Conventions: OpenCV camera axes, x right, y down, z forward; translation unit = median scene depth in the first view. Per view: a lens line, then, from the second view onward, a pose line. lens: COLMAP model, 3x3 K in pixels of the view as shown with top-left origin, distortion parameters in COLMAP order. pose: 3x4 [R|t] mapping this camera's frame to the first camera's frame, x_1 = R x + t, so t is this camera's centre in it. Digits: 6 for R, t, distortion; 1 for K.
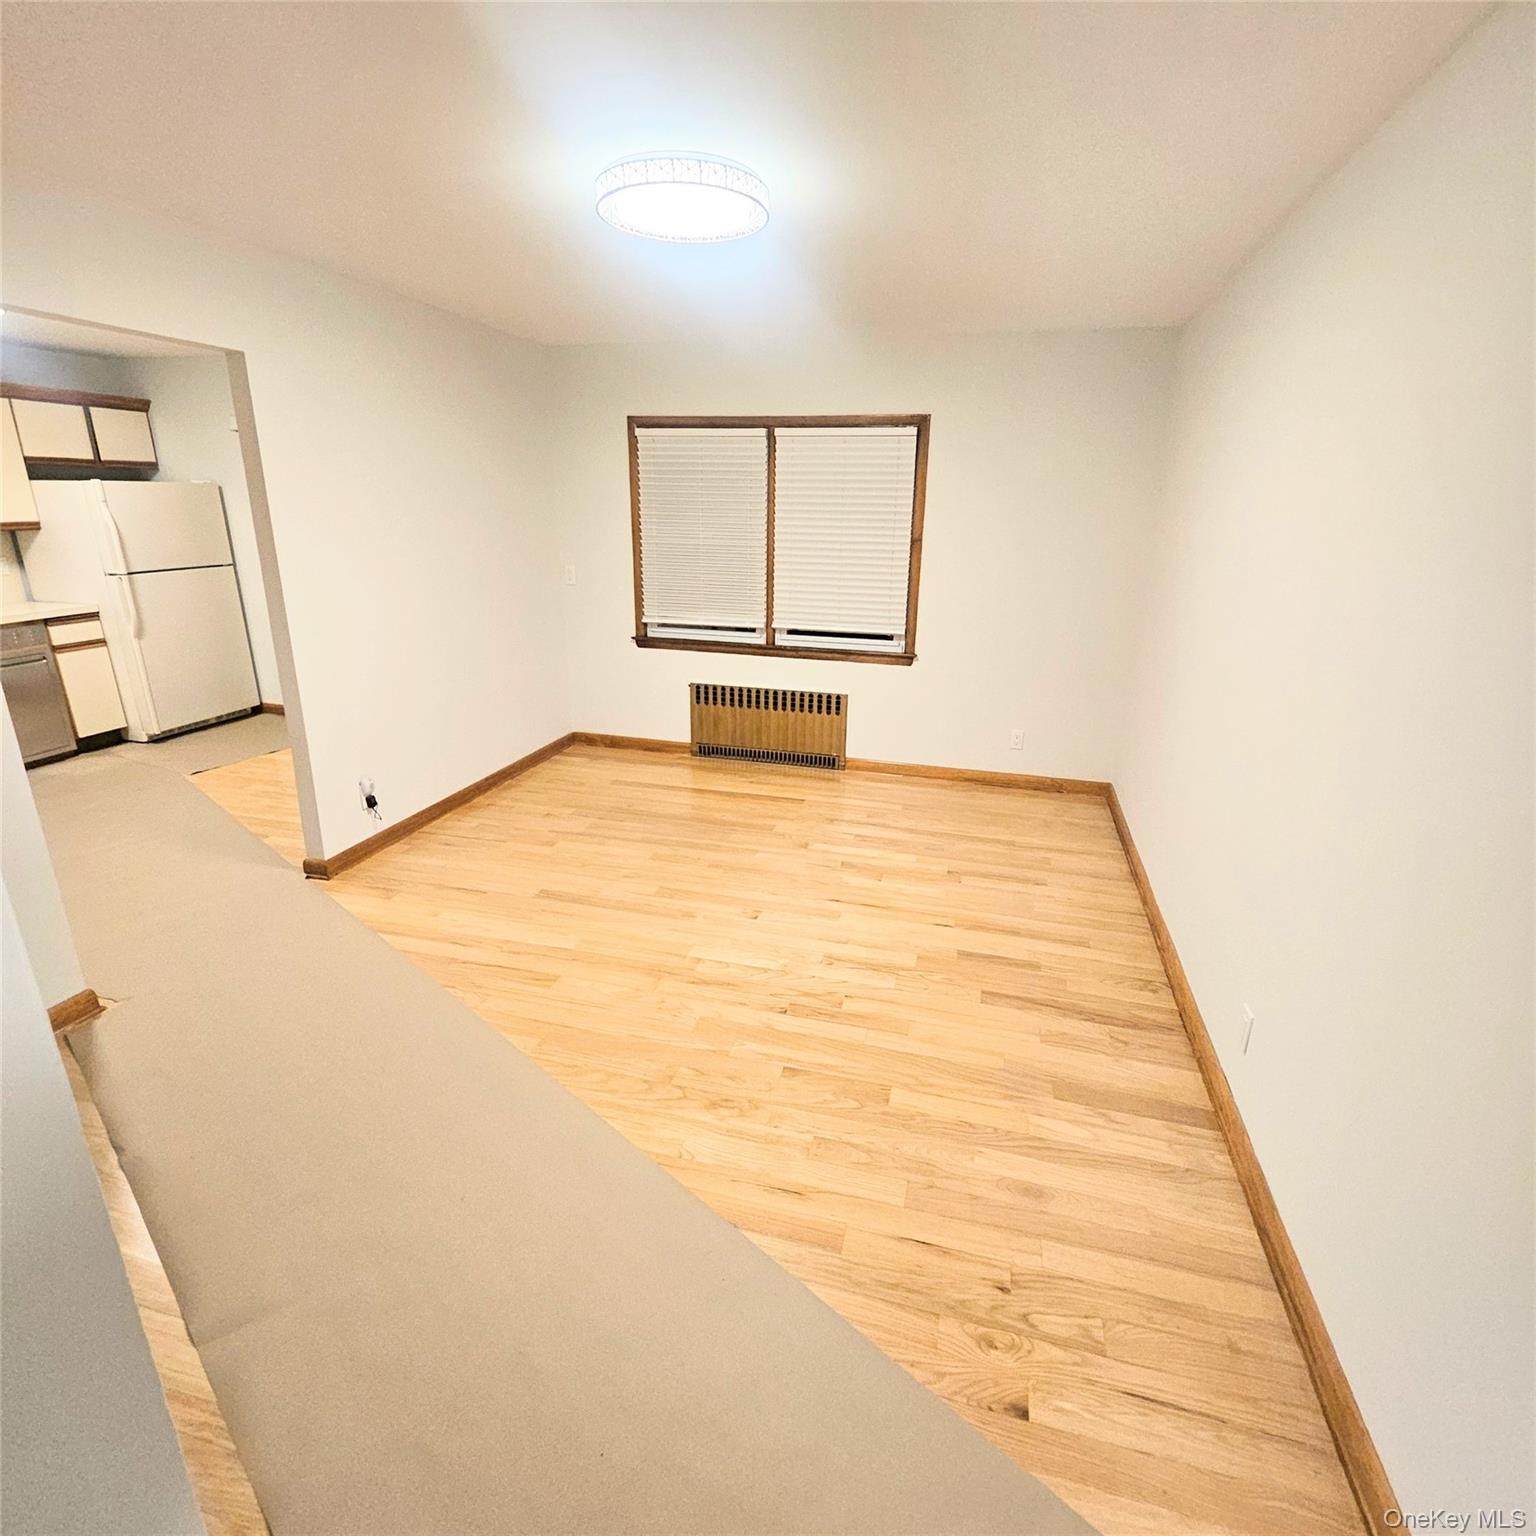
lens RADIAL K [[830.1, 0, 783.6], [0, 830.1, 758.7], [0, 0, 1]] dist [0.010596, -0.000923]
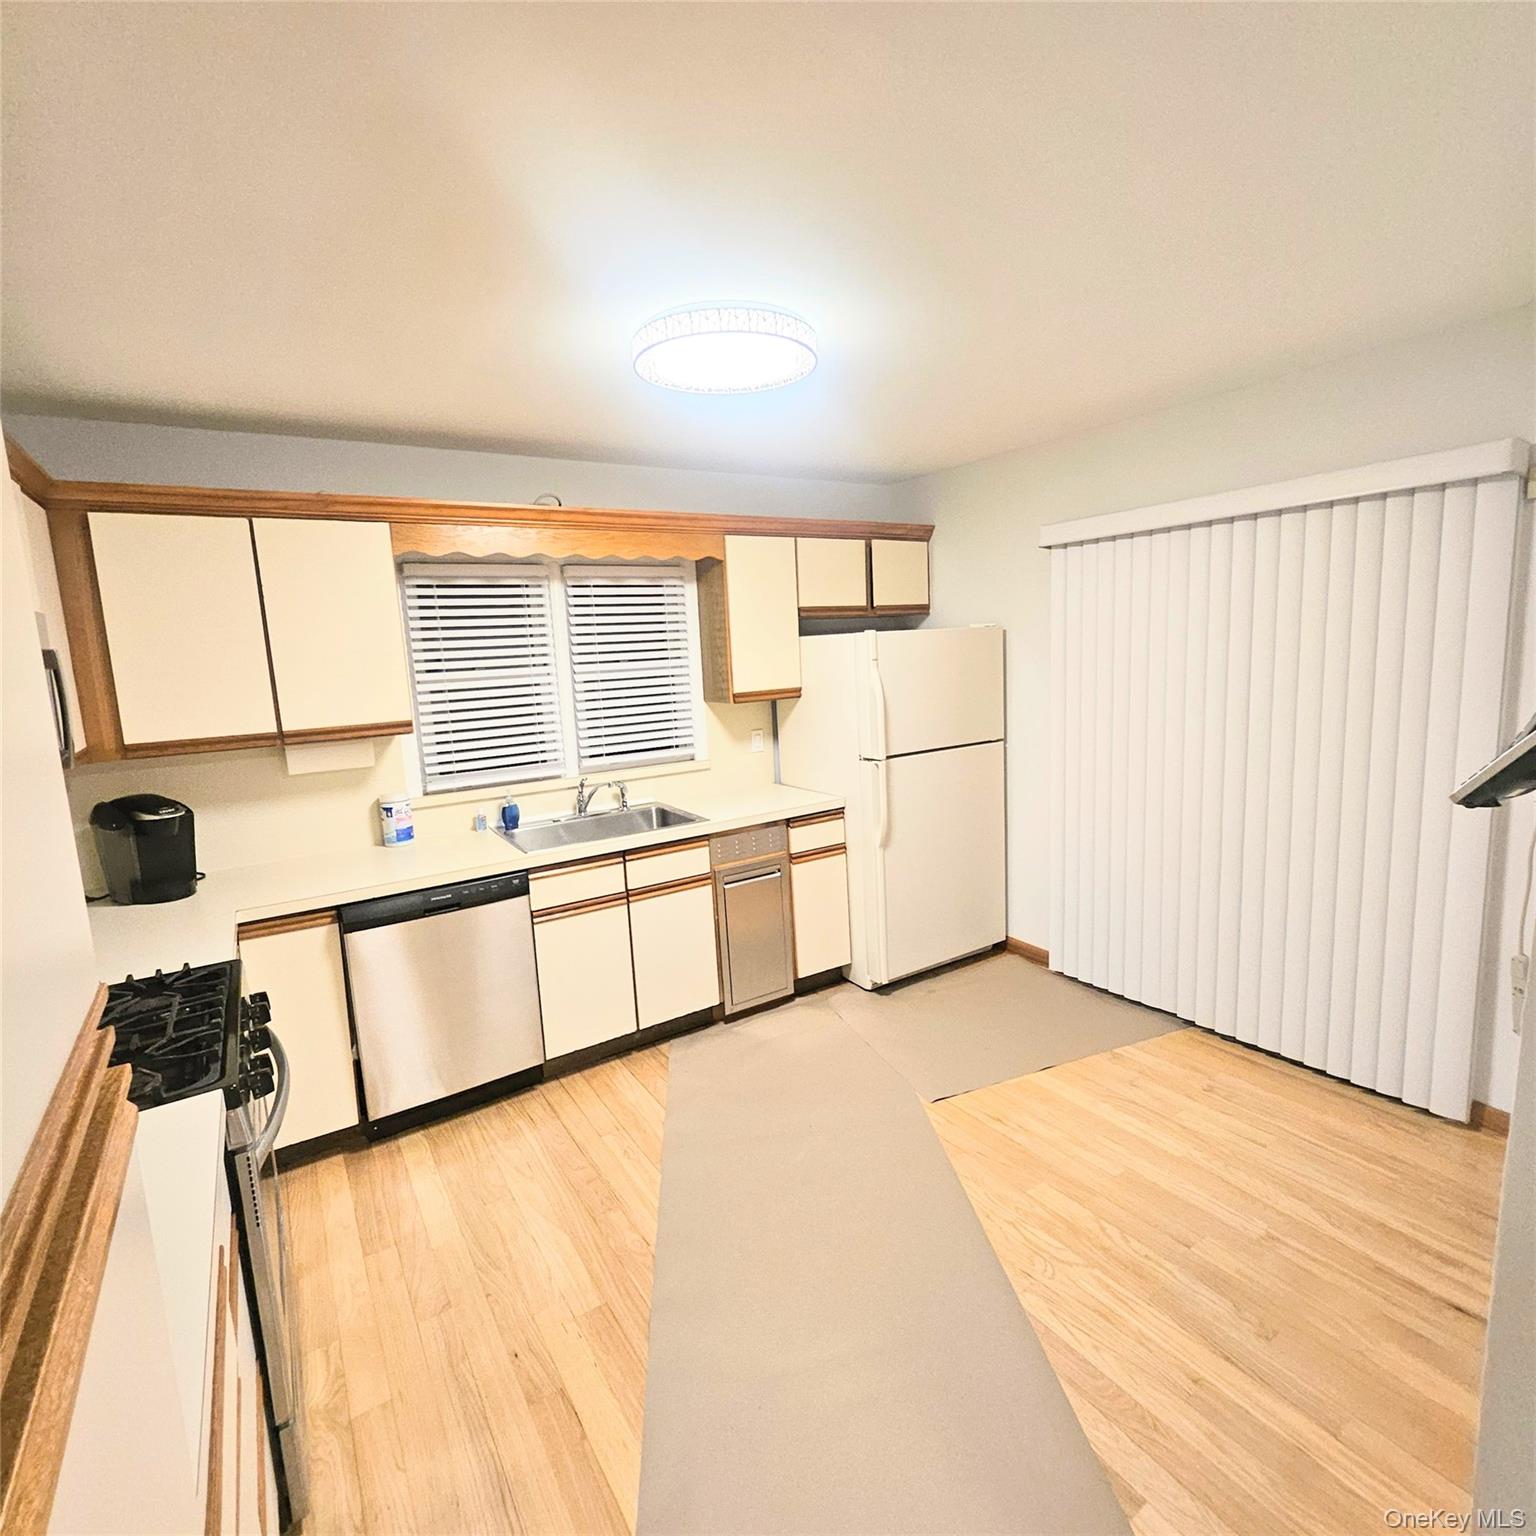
lens RADIAL K [[830.1, 0, 778.0], [0, 830.1, 765.3], [0, 0, 1]] dist [0.010596, -0.000923]
pose [[0.746890, 0.054931, -0.662674, -0.383901], [-0.149447, 0.984953, -0.086794, -0.139164], [0.647935, 0.163861, 0.743861, 0.417445]]
